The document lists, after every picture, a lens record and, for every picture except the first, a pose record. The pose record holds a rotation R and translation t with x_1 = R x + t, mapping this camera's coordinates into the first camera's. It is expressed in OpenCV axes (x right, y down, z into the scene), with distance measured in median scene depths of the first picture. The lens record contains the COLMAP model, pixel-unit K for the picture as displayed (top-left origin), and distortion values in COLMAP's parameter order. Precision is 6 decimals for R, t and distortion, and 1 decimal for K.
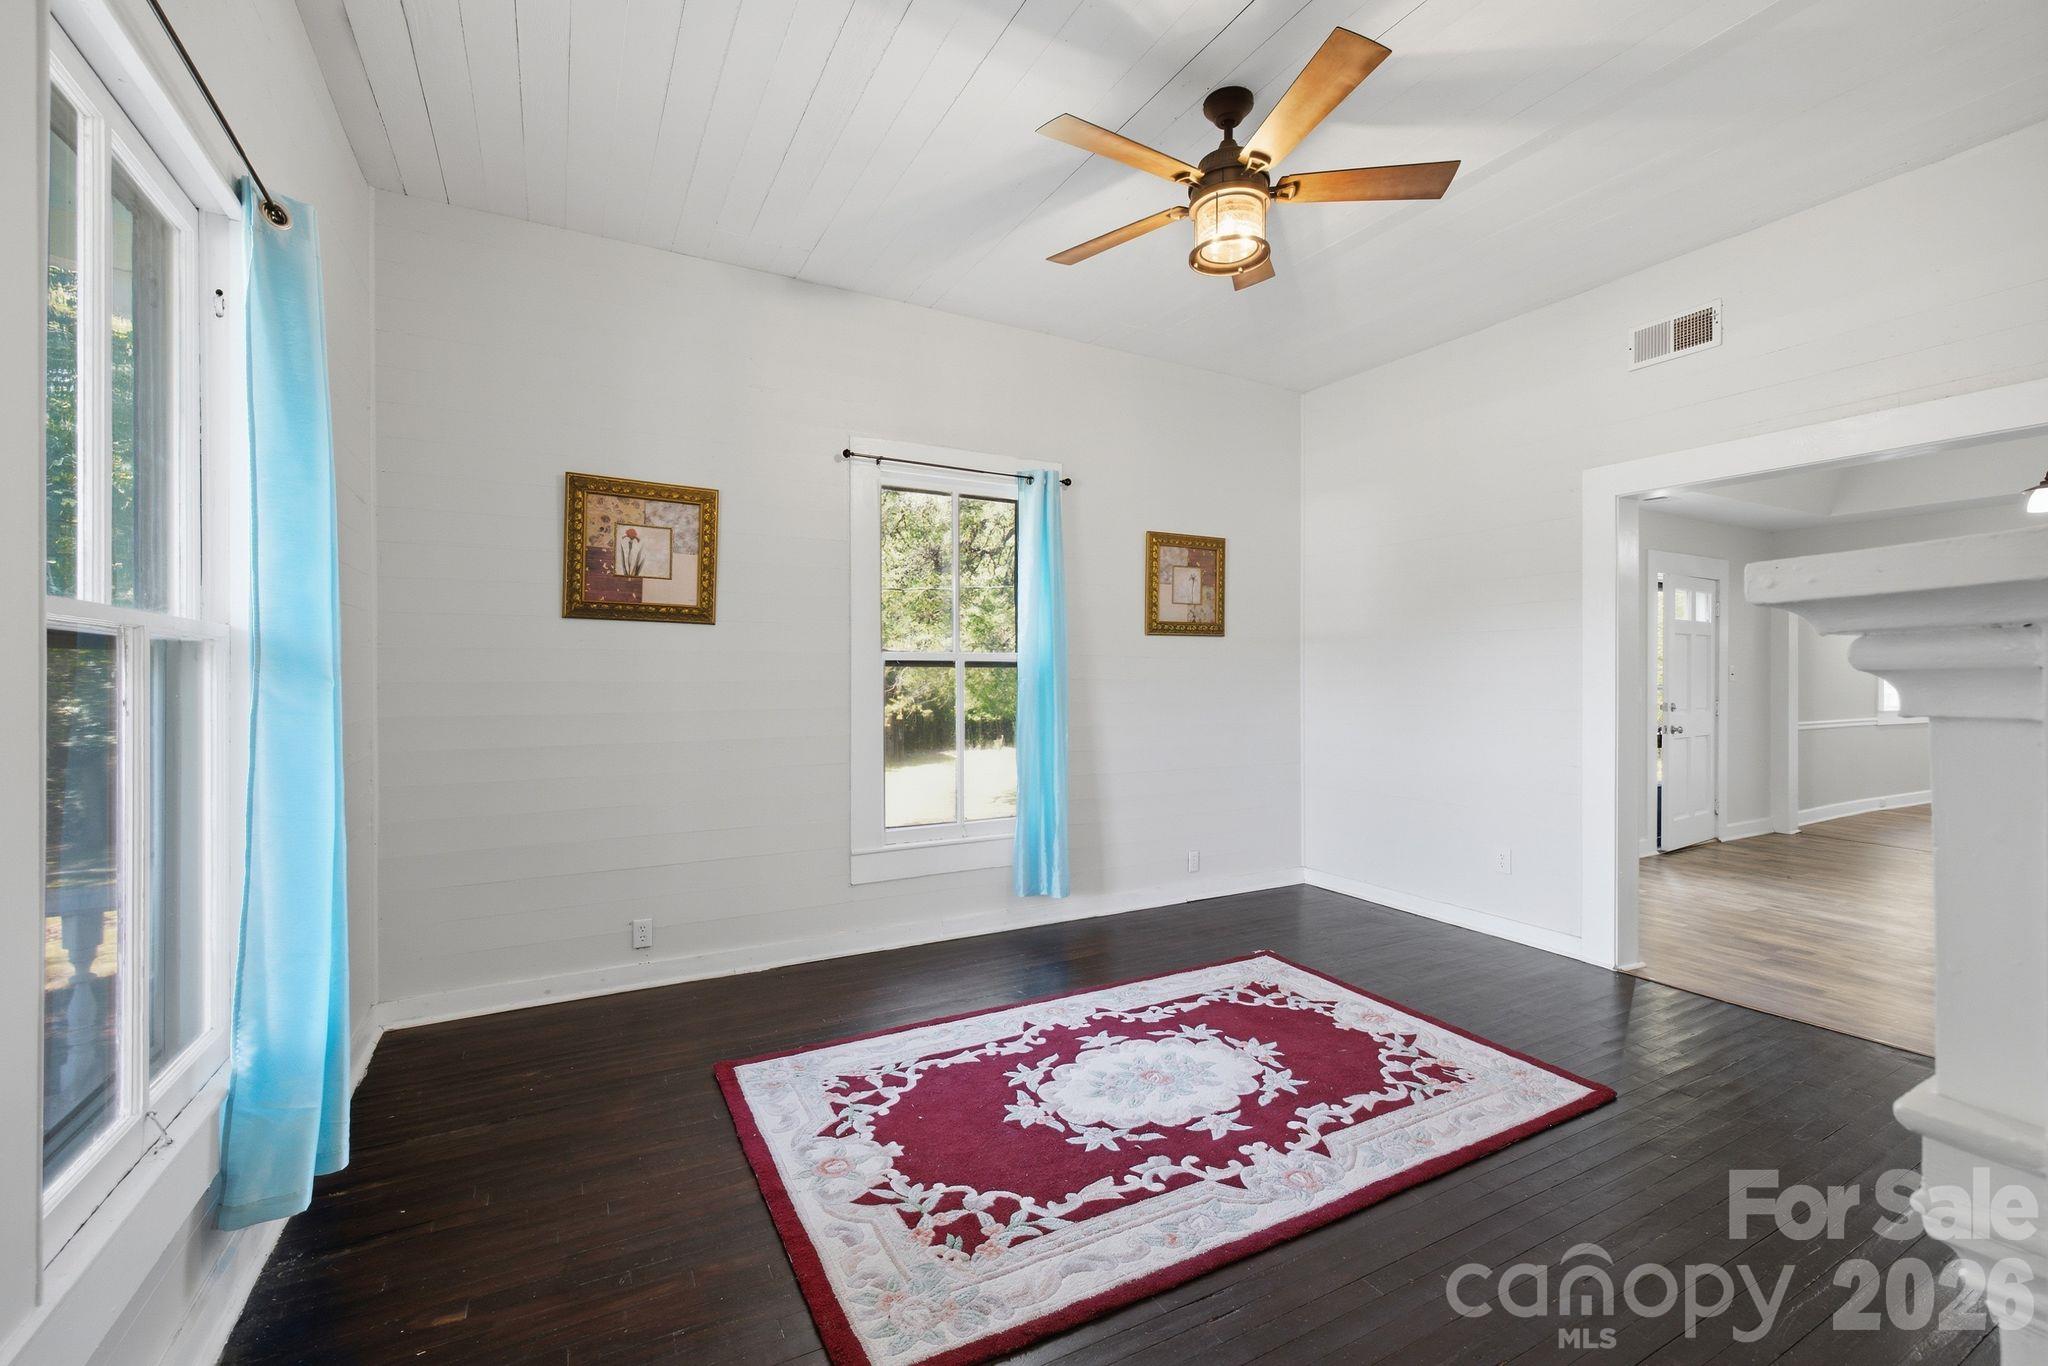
lens RADIAL K [[932.4, 0, 1024.0], [0, 932.4, 683.0], [0, 0, 1]] dist [0.010169, -0.000044]
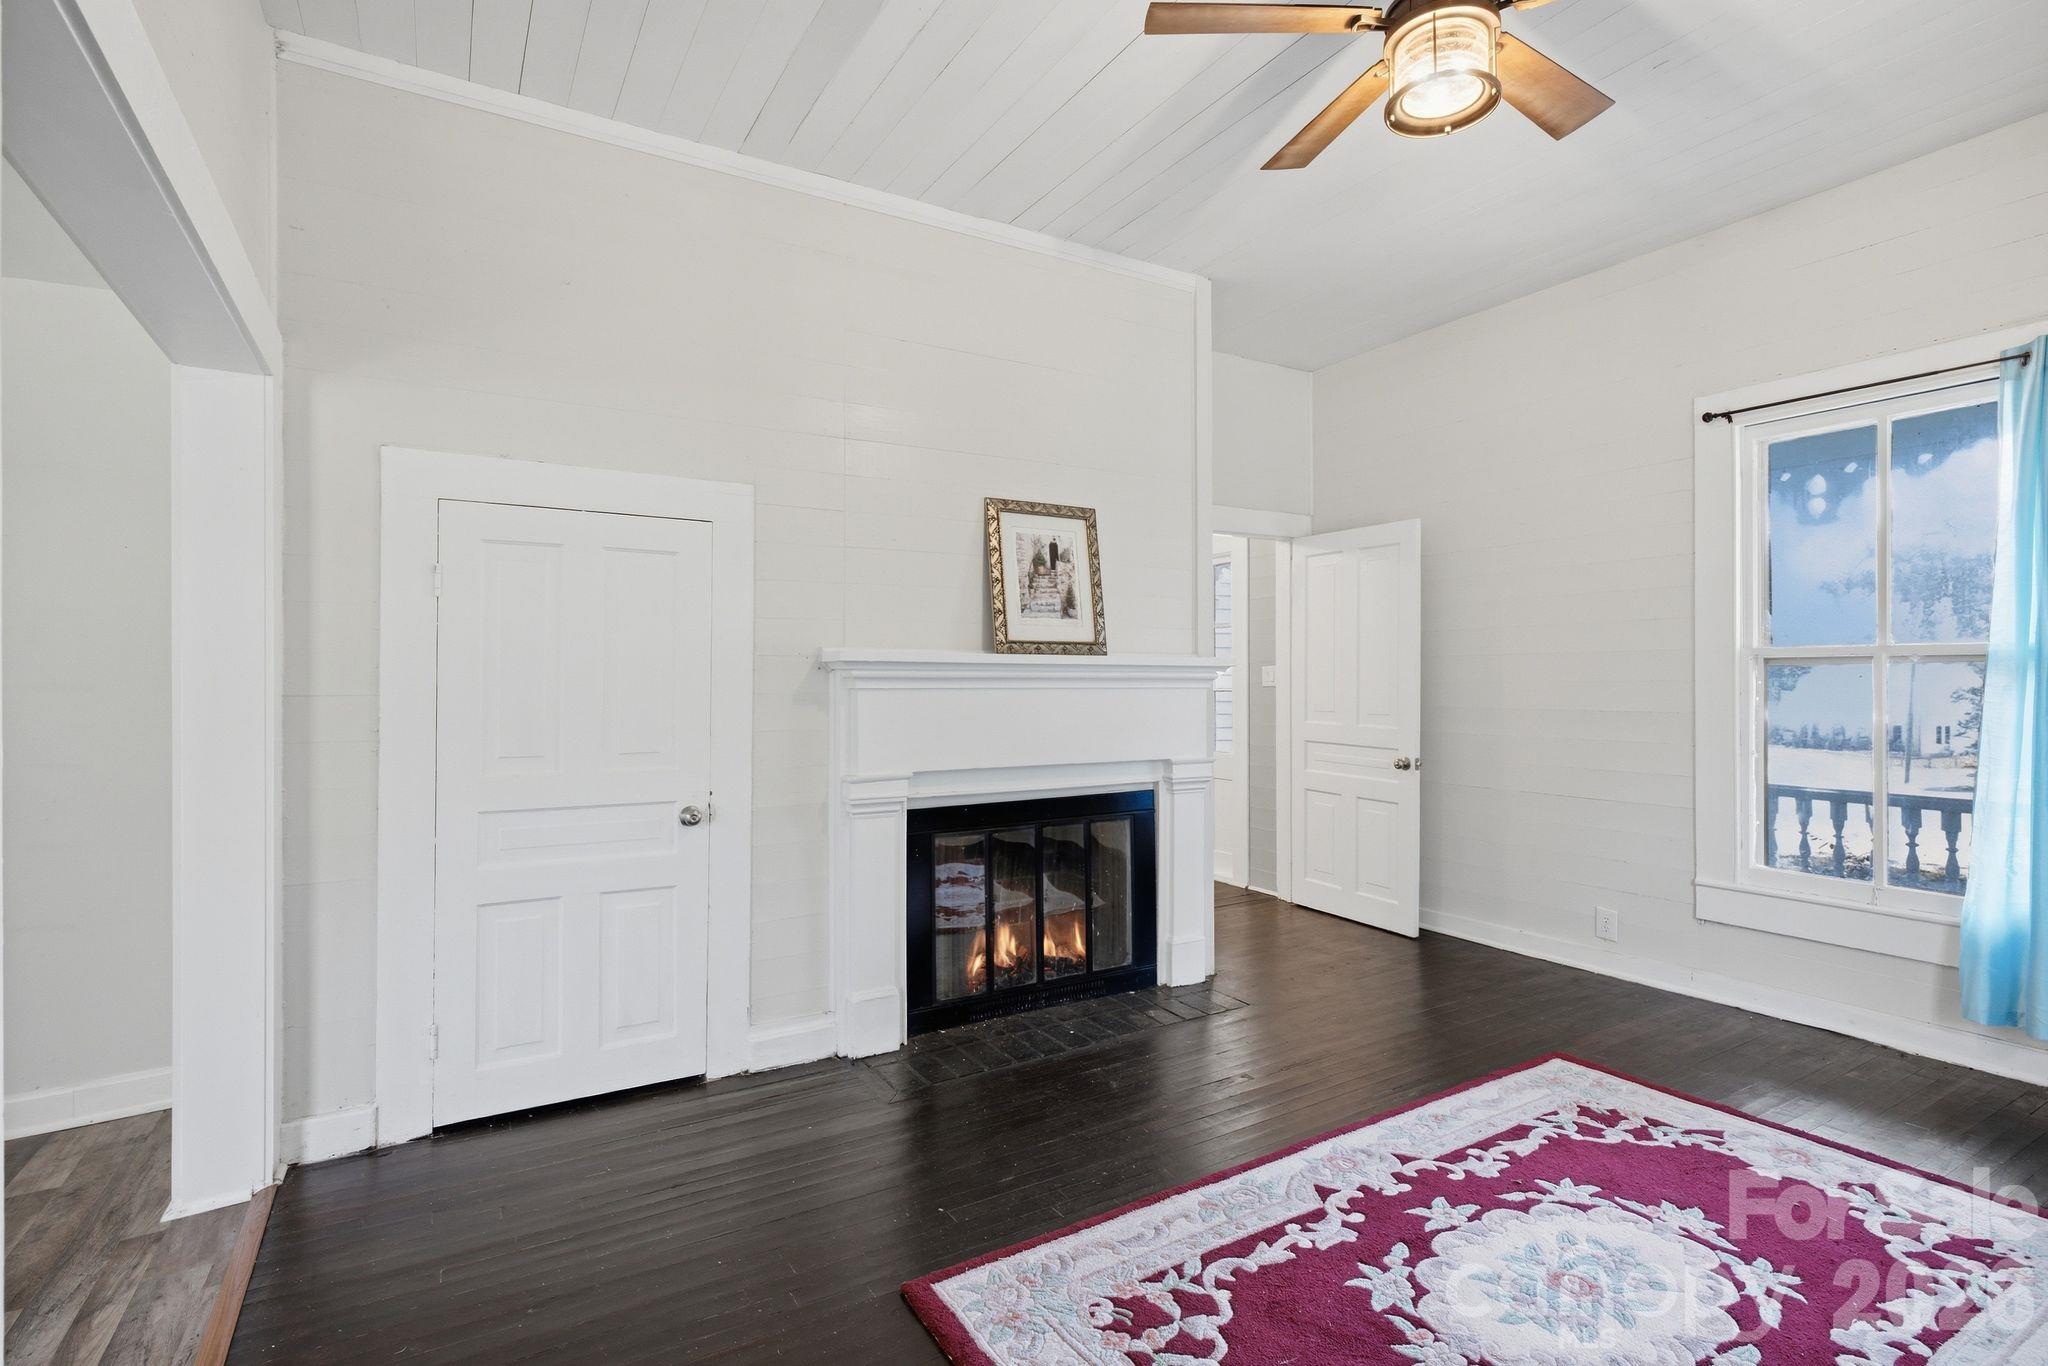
lens RADIAL K [[932.4, 0, 1024.0], [0, 932.4, 683.0], [0, 0, 1]] dist [0.010169, -0.000044]
pose [[-0.999983, 0.000231, -0.005768, 0.599579], [0.000152, 0.999907, 0.013621, -0.020373], [0.005770, 0.013620, -0.999891, 1.856350]]
